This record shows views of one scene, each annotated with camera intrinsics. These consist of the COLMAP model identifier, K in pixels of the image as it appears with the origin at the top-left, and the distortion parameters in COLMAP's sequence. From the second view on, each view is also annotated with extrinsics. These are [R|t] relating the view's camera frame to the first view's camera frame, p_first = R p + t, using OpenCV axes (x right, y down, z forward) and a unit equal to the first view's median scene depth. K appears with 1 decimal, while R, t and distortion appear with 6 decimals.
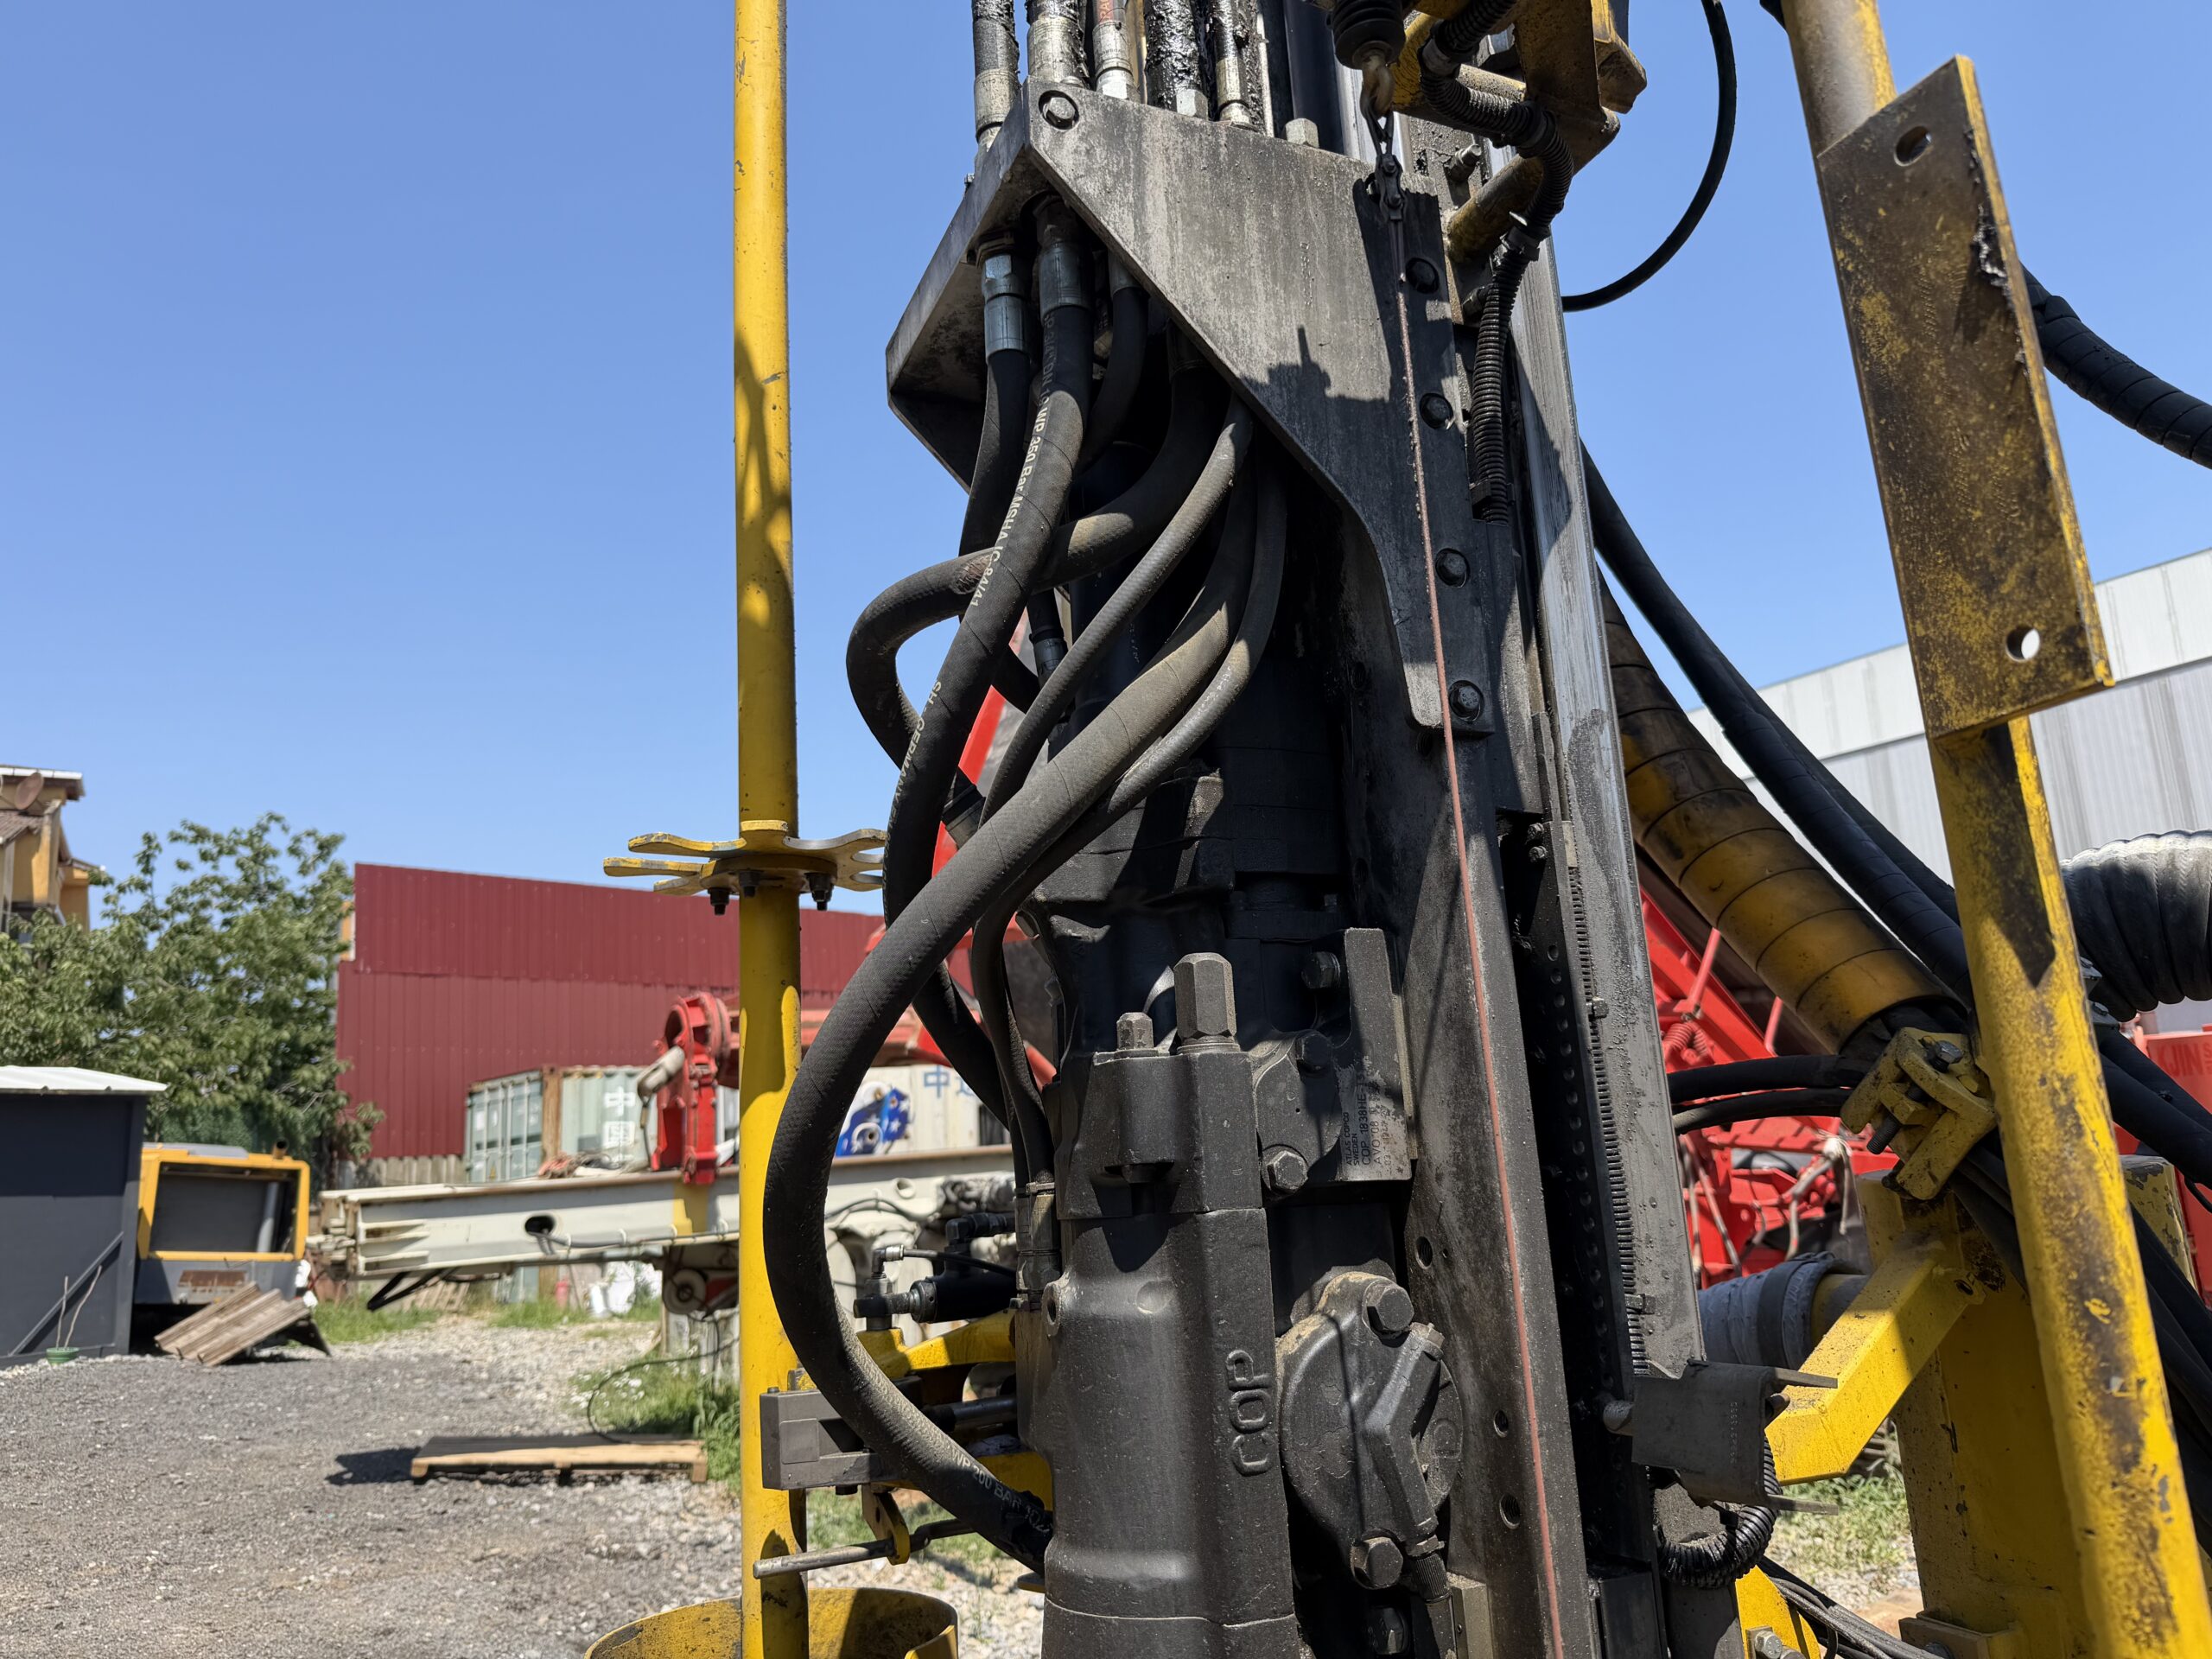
lens RADIAL K [[1572.5, 0, 1099.1], [0, 1572.5, 825.2], [0, 0, 1]] dist [0.011571, -0.024163]
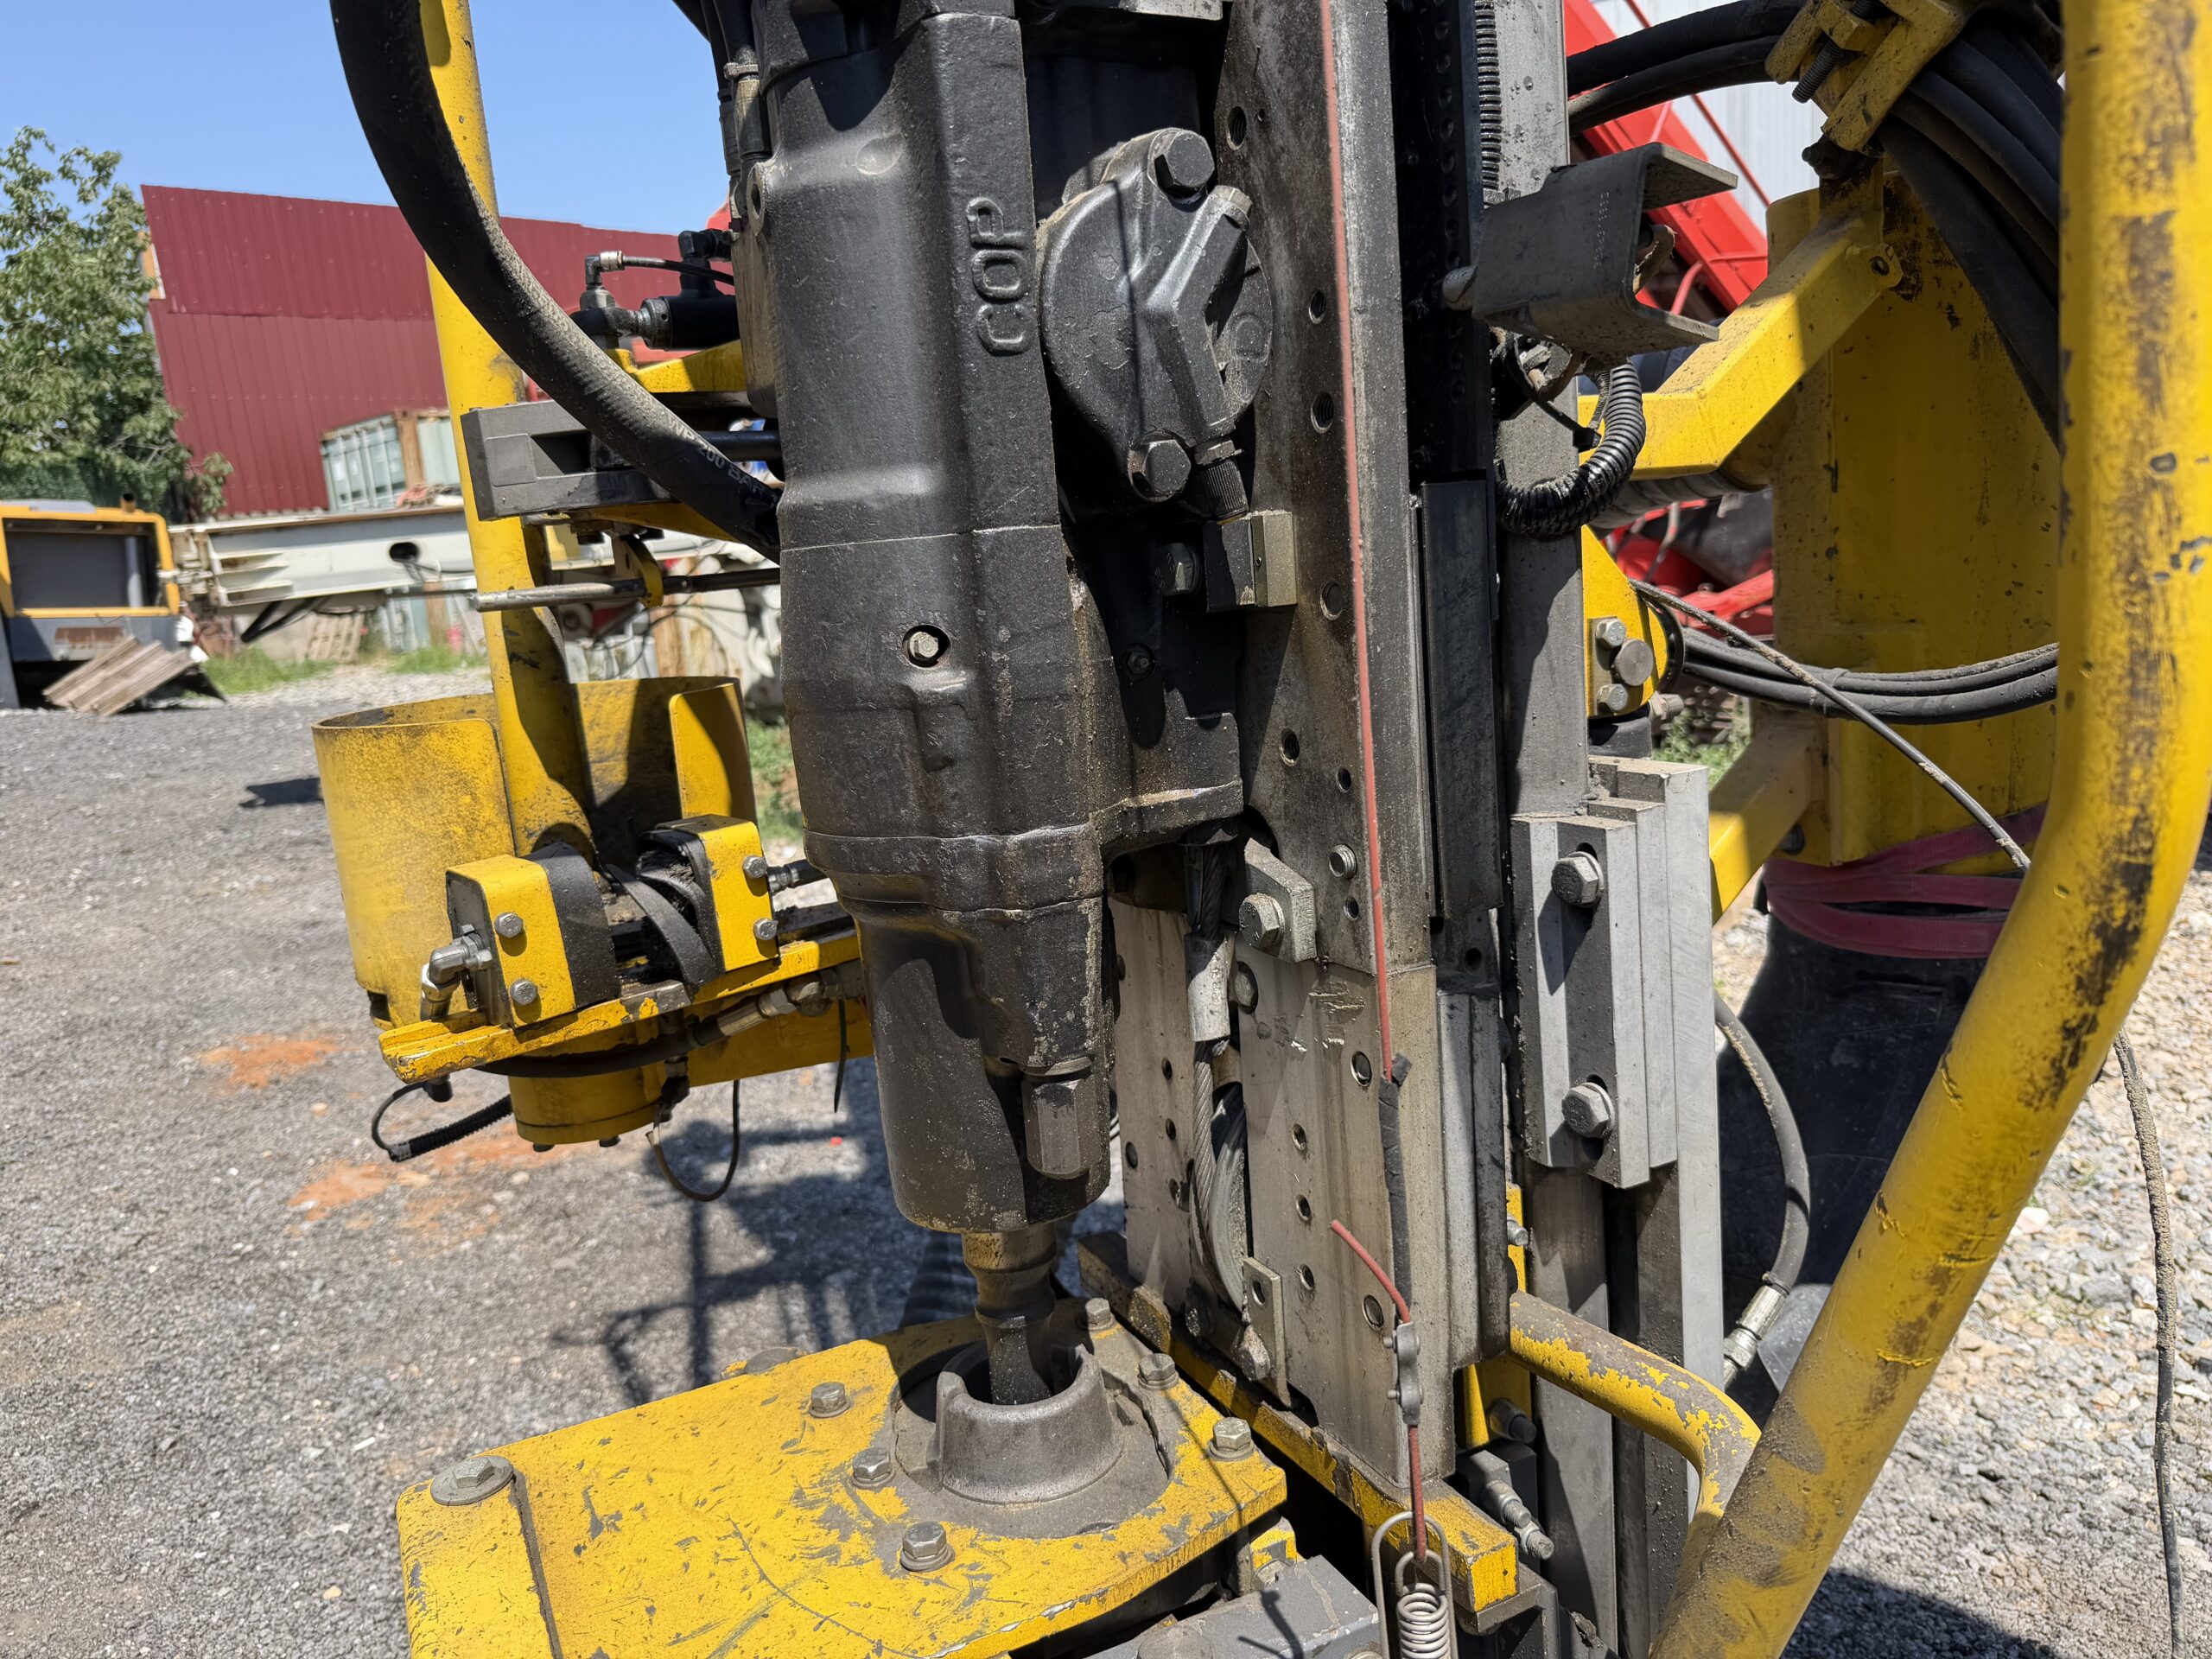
lens RADIAL K [[1572.5, 0, 1086.2], [0, 1572.5, 822.8], [0, 0, 1]] dist [0.011571, -0.024163]
pose [[0.998090, -0.039488, 0.047512, 0.067499], [0.017915, 0.921014, 0.389117, 0.236036], [-0.059125, -0.387523, 0.919962, 0.123065]]
